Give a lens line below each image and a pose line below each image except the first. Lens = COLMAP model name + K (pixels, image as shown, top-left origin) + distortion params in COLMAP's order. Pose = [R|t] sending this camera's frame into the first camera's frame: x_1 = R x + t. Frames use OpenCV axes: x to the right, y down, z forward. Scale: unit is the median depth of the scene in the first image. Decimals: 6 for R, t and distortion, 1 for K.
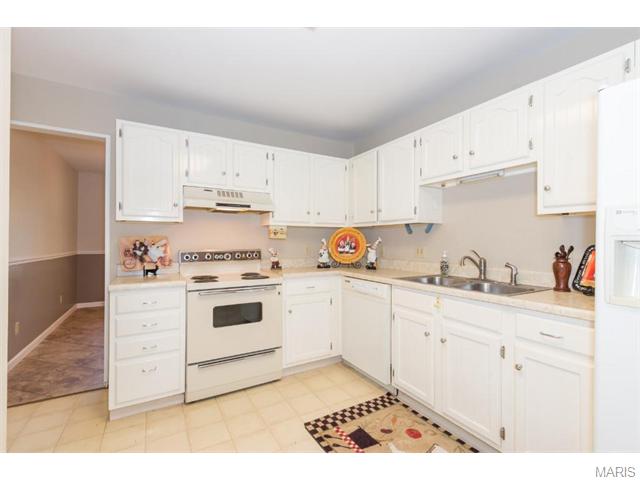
lens RADIAL K [[292.6, 0, 313.6], [0, 292.6, 238.3], [0, 0, 1]] dist [0.010394, -0.003192]
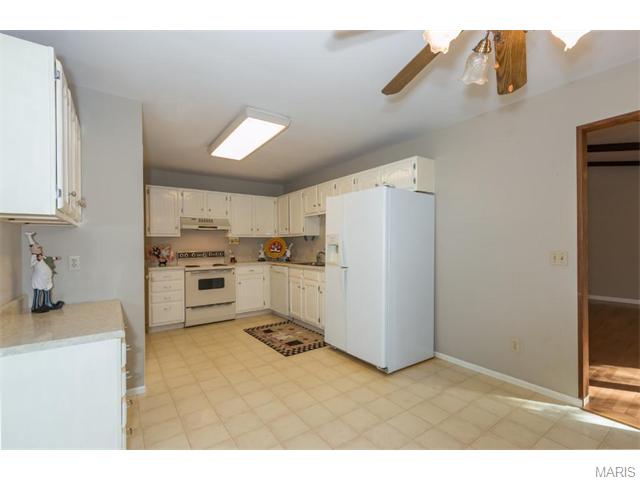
lens RADIAL K [[292.6, 0, 318.4], [0, 292.6, 245.3], [0, 0, 1]] dist [0.010394, -0.003192]
pose [[0.994425, -0.011874, 0.104771, 0.229119], [0.010678, 0.999871, 0.011976, -0.011731], [-0.104900, -0.010790, 0.994424, -0.928420]]
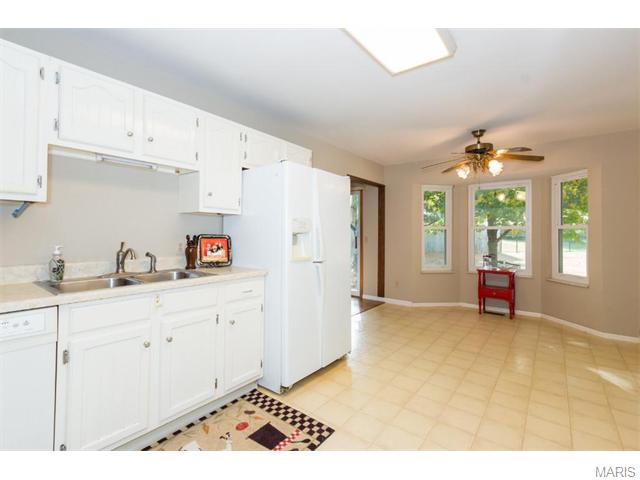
lens RADIAL K [[292.6, 0, 329.3], [0, 292.6, 228.2], [0, 0, 1]] dist [0.010394, -0.003192]
pose [[-0.399342, 0.011353, 0.916732, -0.438865], [-0.014786, 0.999714, -0.018821, 0.005748], [-0.916683, -0.021071, -0.399060, 0.655540]]
